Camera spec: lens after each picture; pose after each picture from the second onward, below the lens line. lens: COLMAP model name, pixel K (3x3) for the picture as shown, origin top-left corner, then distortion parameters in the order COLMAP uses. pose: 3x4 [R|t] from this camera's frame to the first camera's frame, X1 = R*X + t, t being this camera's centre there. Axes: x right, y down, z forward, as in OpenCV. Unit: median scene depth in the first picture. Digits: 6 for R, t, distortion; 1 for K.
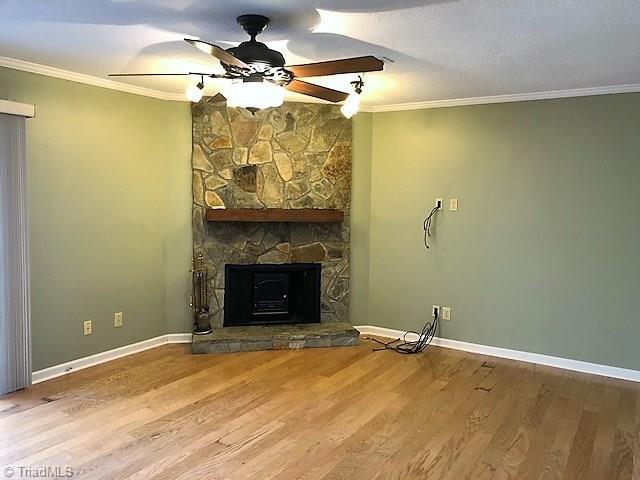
lens RADIAL K [[522.4, 0, 323.5], [0, 522.4, 234.5], [0, 0, 1]] dist [0.023009, -0.009844]
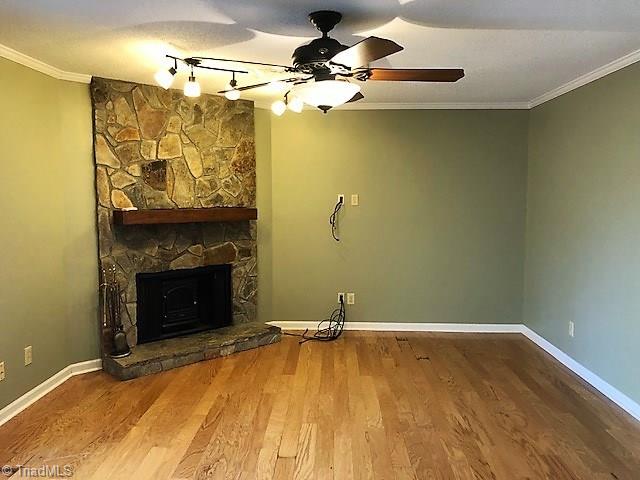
lens RADIAL K [[522.4, 0, 323.5], [0, 522.4, 234.5], [0, 0, 1]] dist [0.023009, -0.009844]
pose [[0.864067, -0.057324, 0.500102, -0.353708], [0.050890, 0.998352, 0.026508, -0.015736], [-0.500798, 0.002546, 0.865561, 0.085932]]
